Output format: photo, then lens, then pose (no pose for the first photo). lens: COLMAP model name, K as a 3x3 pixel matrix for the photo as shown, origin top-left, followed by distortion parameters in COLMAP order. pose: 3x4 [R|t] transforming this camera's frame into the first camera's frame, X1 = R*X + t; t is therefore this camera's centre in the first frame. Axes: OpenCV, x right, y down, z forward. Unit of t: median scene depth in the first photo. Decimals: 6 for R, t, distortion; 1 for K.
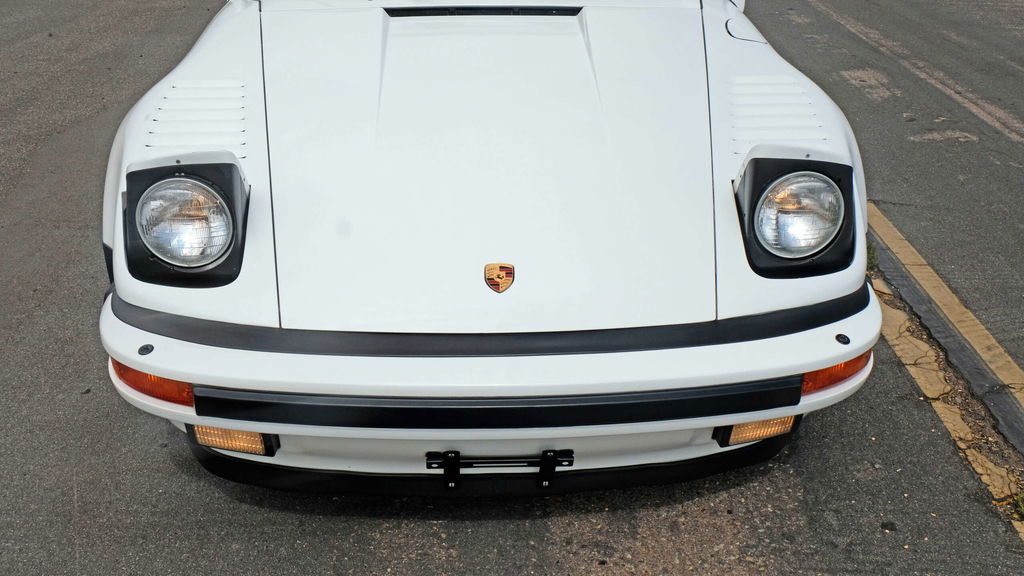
lens RADIAL K [[1038.4, 0, 511.4], [0, 1038.4, 285.5], [0, 0, 1]] dist [0.007870, 0.000000]
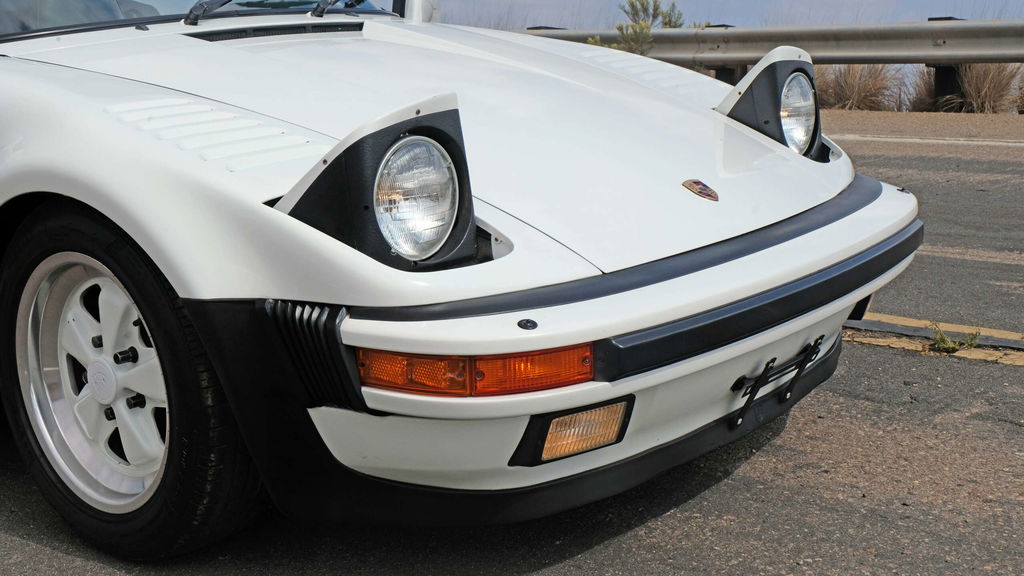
lens RADIAL K [[1338.4, 0, 513.0], [0, 1338.4, 290.5], [0, 0, 1]] dist [-0.043352, 0.000000]
pose [[0.660286, -0.200140, 0.723855, -0.959167], [0.361296, 0.929626, -0.072533, 0.096024], [-0.658398, 0.309419, 0.686129, 0.291667]]
